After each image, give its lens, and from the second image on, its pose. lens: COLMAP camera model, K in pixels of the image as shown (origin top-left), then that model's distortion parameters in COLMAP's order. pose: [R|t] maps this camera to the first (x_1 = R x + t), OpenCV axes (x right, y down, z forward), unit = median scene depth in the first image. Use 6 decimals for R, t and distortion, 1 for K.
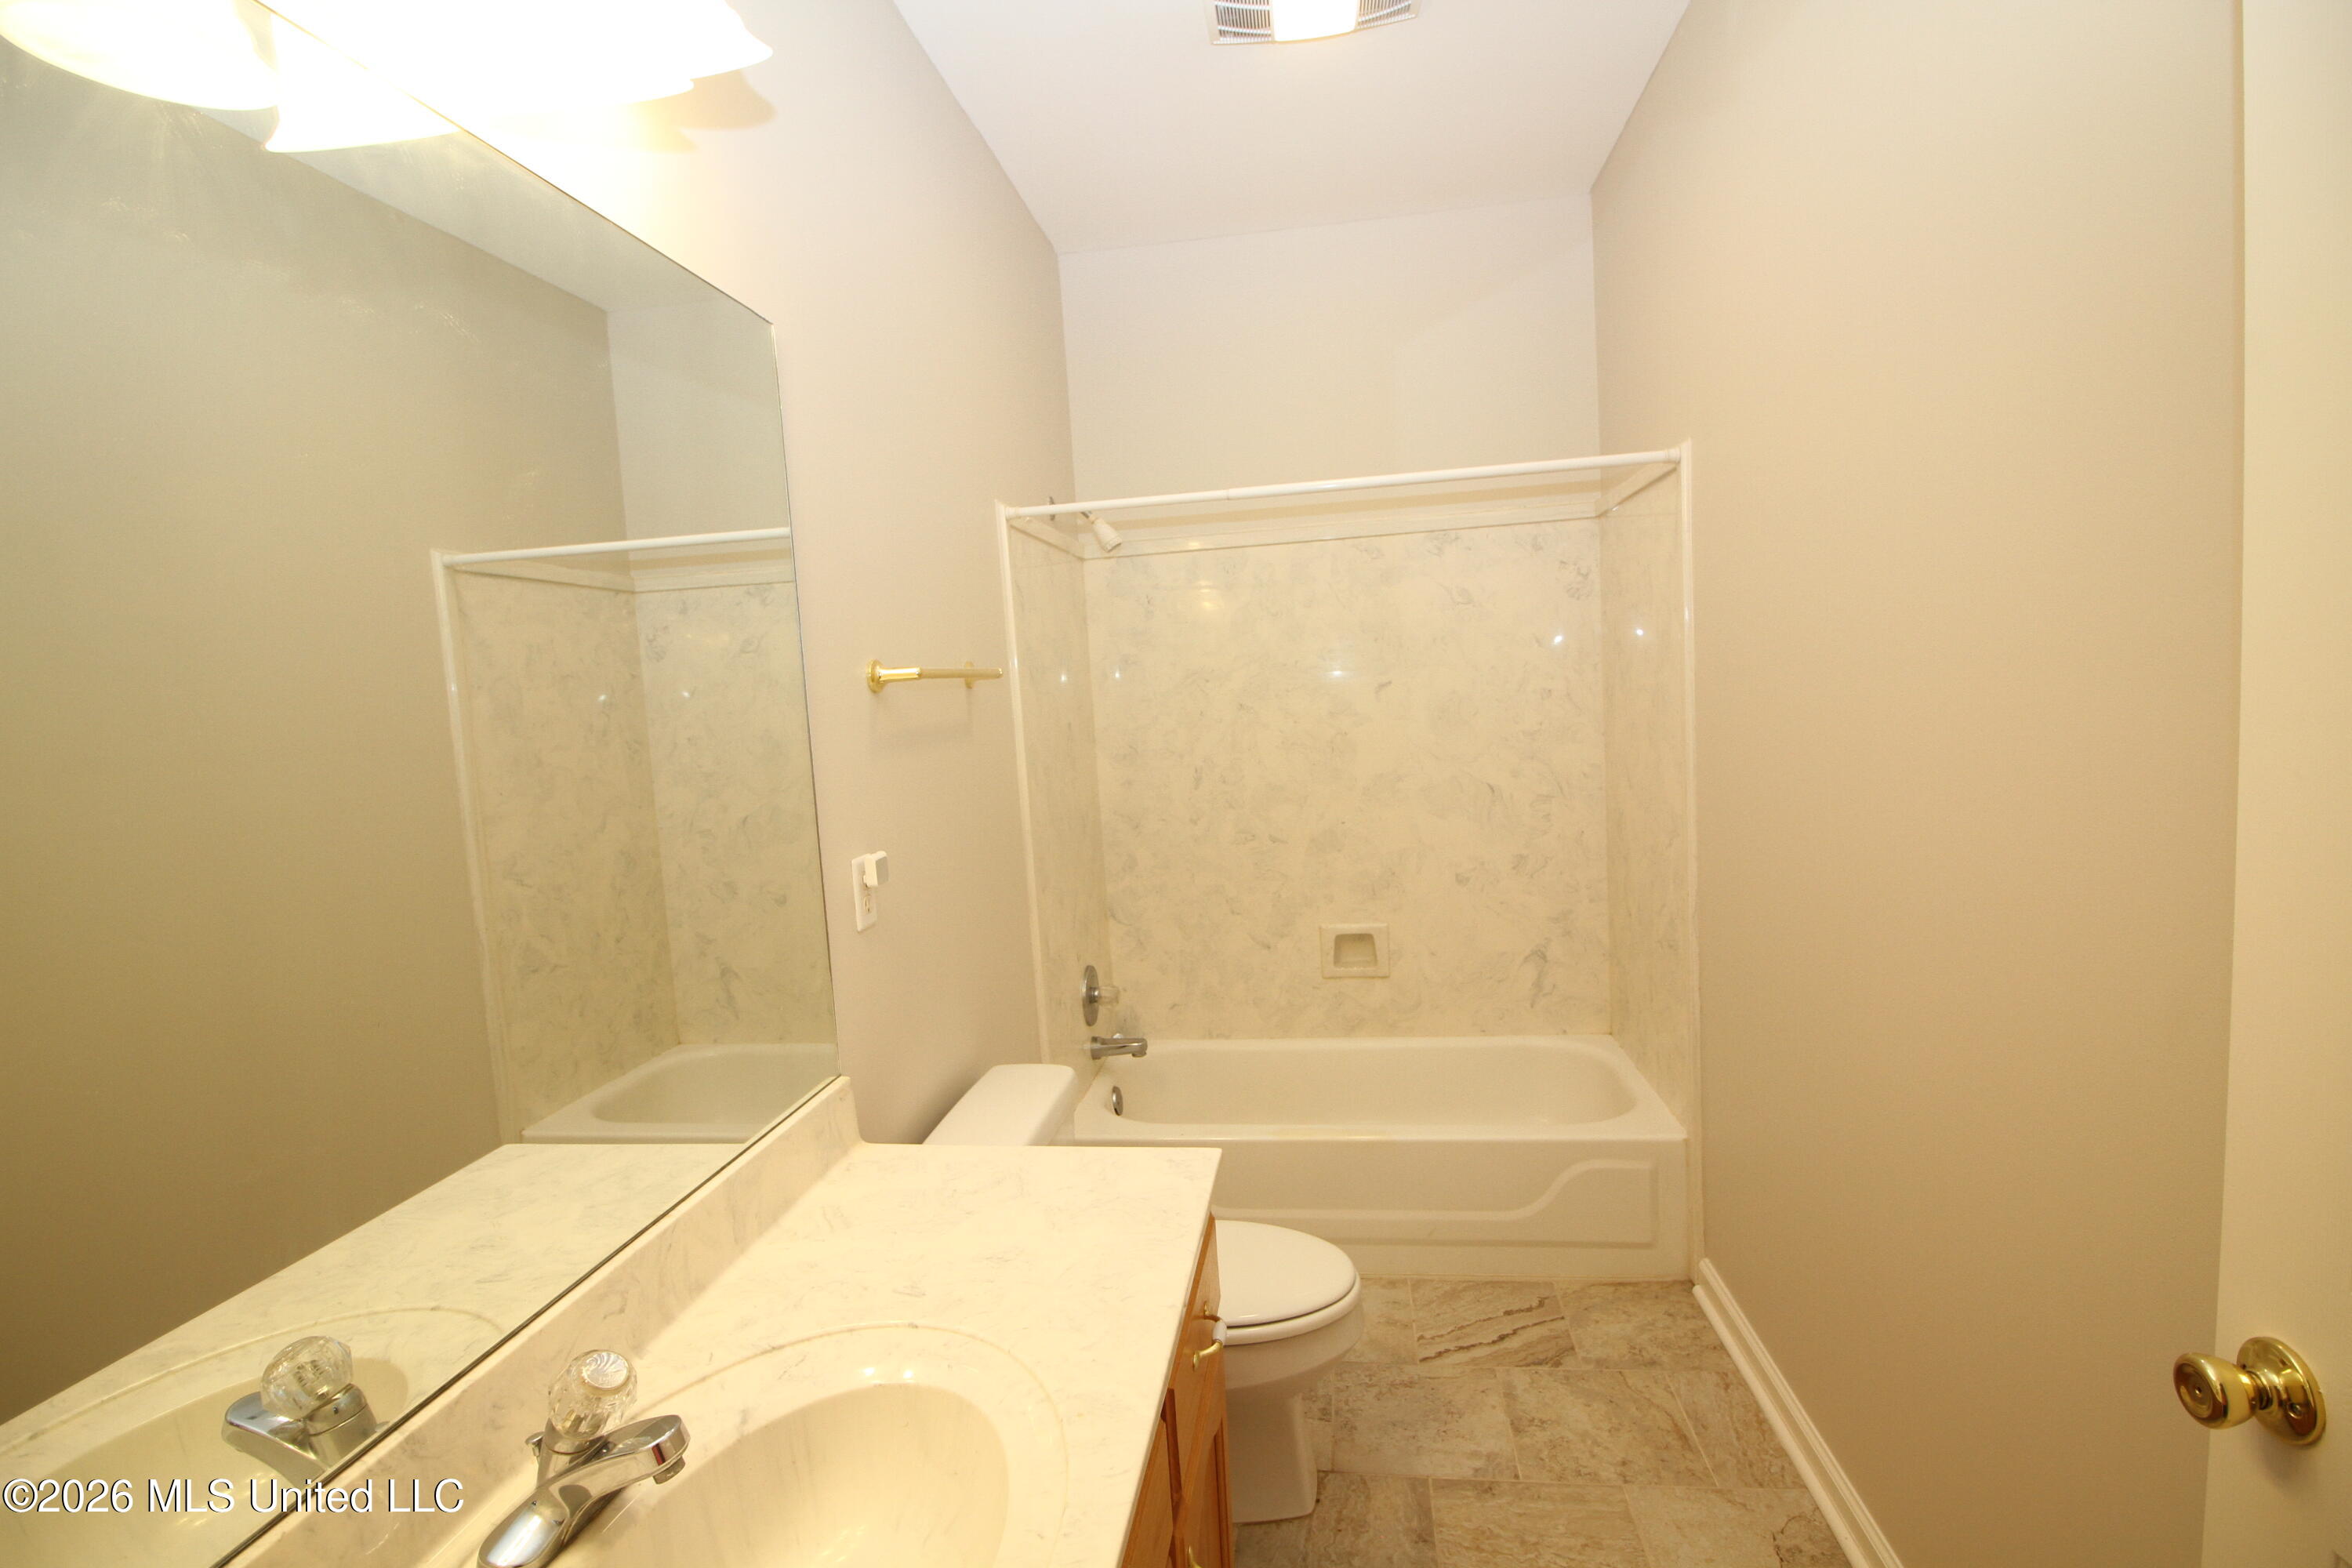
lens RADIAL K [[1090.8, 0, 1182.5], [0, 1090.8, 788.8], [0, 0, 1]] dist [-0.003243, -0.010599]
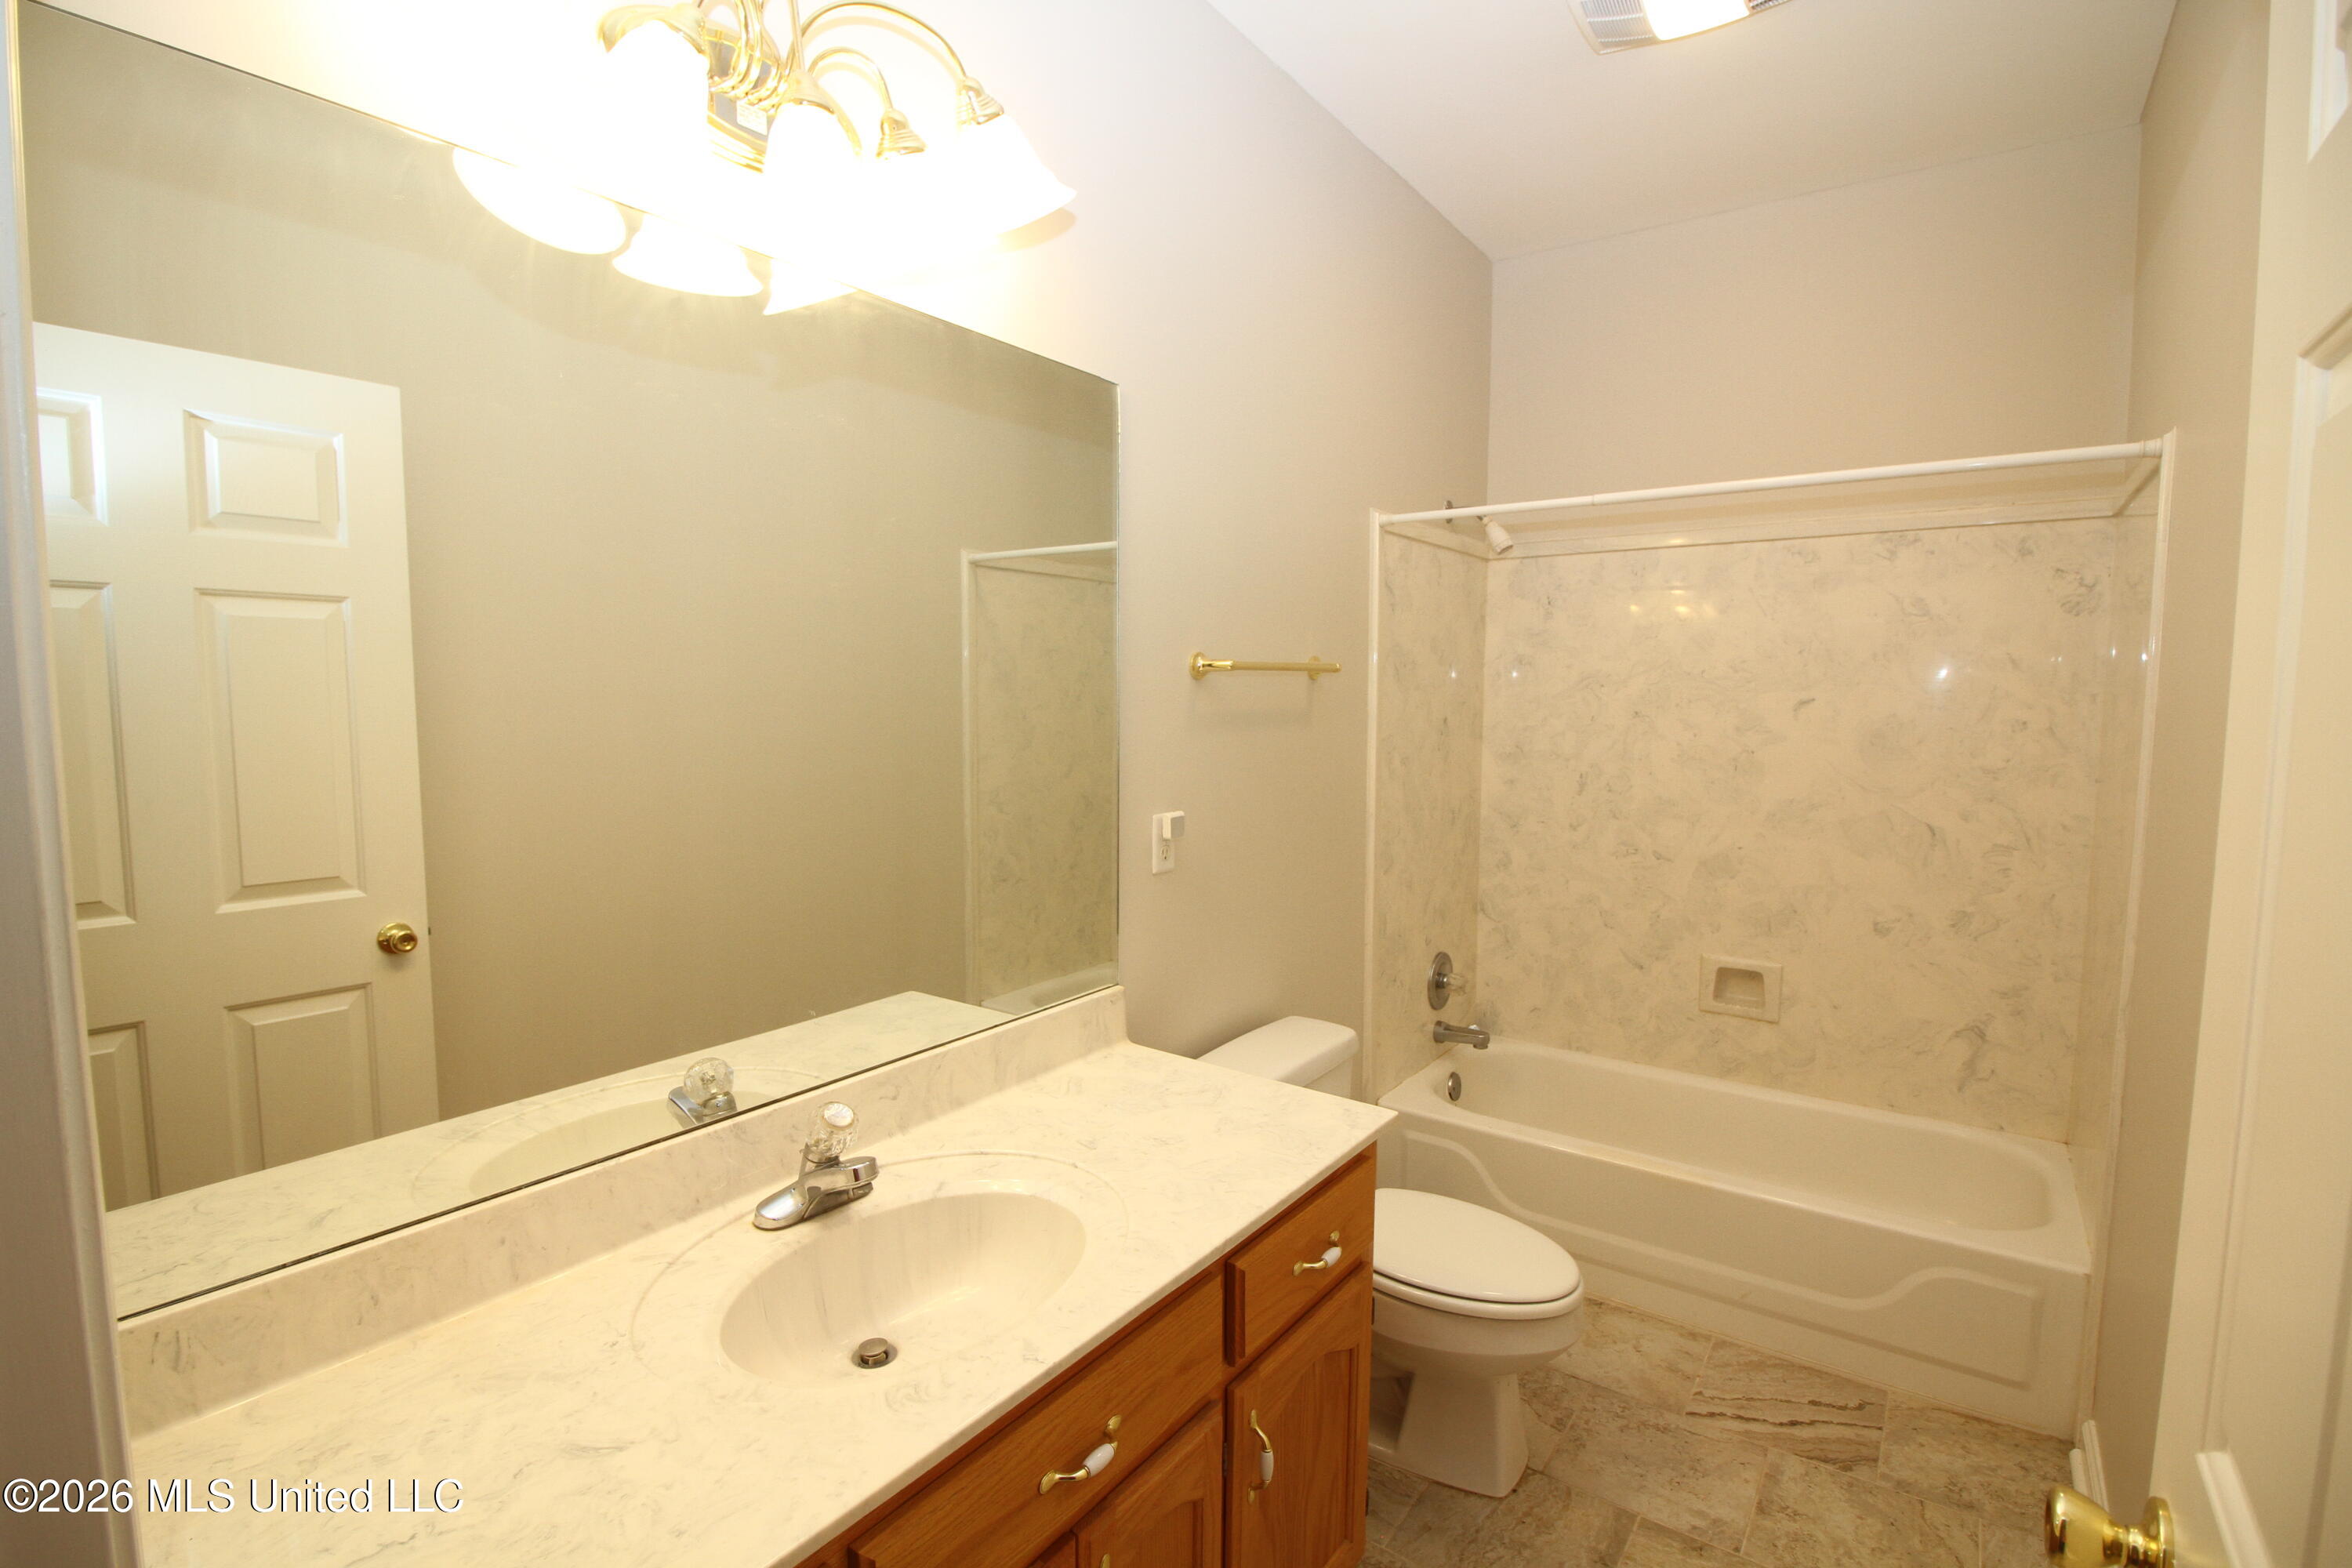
lens RADIAL K [[1090.8, 0, 1177.1], [0, 1090.8, 782.6], [0, 0, 1]] dist [-0.003243, -0.010599]
pose [[0.884051, 0.102055, -0.456112, 0.179428], [-0.098632, 0.994629, 0.031377, -0.007537], [0.456864, 0.017248, 0.889369, -0.050437]]
